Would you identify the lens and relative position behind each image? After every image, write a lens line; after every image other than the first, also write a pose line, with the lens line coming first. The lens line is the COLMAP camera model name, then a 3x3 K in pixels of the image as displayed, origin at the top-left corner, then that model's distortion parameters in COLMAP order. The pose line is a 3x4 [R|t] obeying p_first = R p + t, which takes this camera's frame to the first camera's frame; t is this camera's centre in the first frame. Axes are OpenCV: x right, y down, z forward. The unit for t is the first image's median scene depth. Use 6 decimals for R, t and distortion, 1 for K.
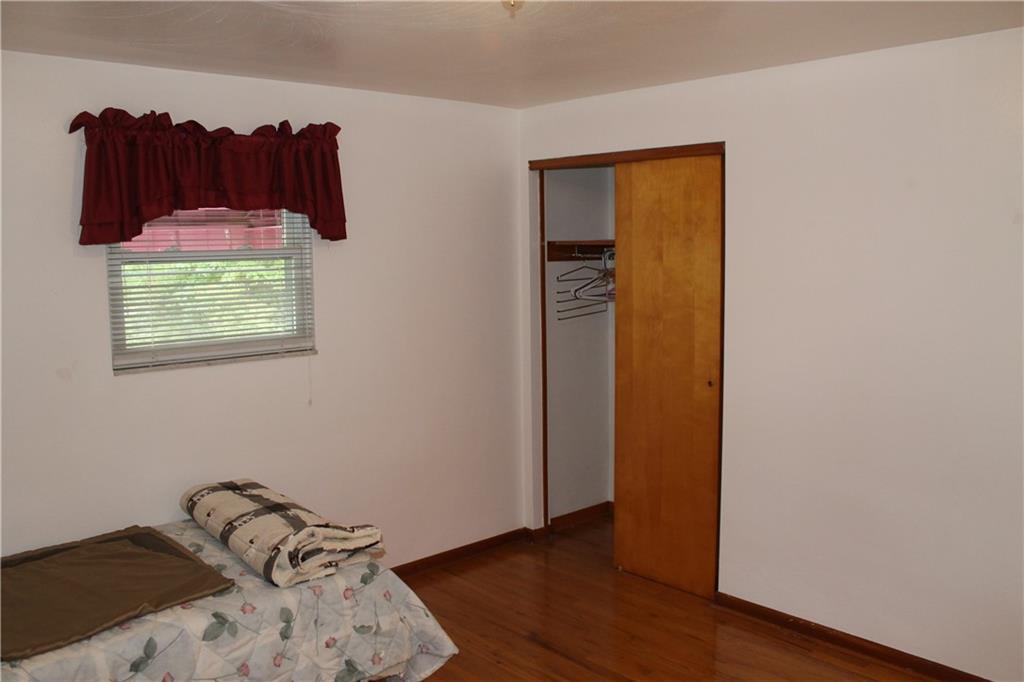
lens RADIAL K [[926.4, 0, 512.4], [0, 926.4, 351.9], [0, 0, 1]] dist [-0.004091, -0.000794]
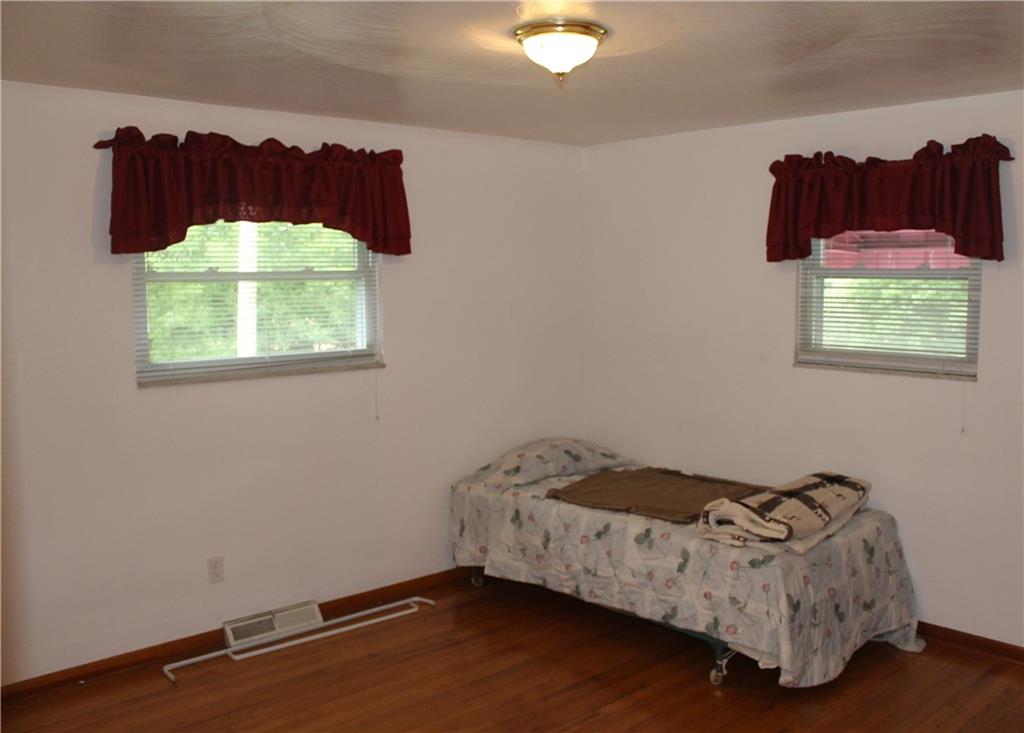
lens RADIAL K [[1010.8, 0, 512.0], [0, 1010.8, 366.5], [0, 0, 1]] dist [-0.001656, -0.012684]
pose [[0.013579, 0.113632, -0.993430, 1.018157], [-0.129865, 0.985307, 0.110928, -0.083975], [0.991439, 0.127506, 0.028136, 0.650173]]
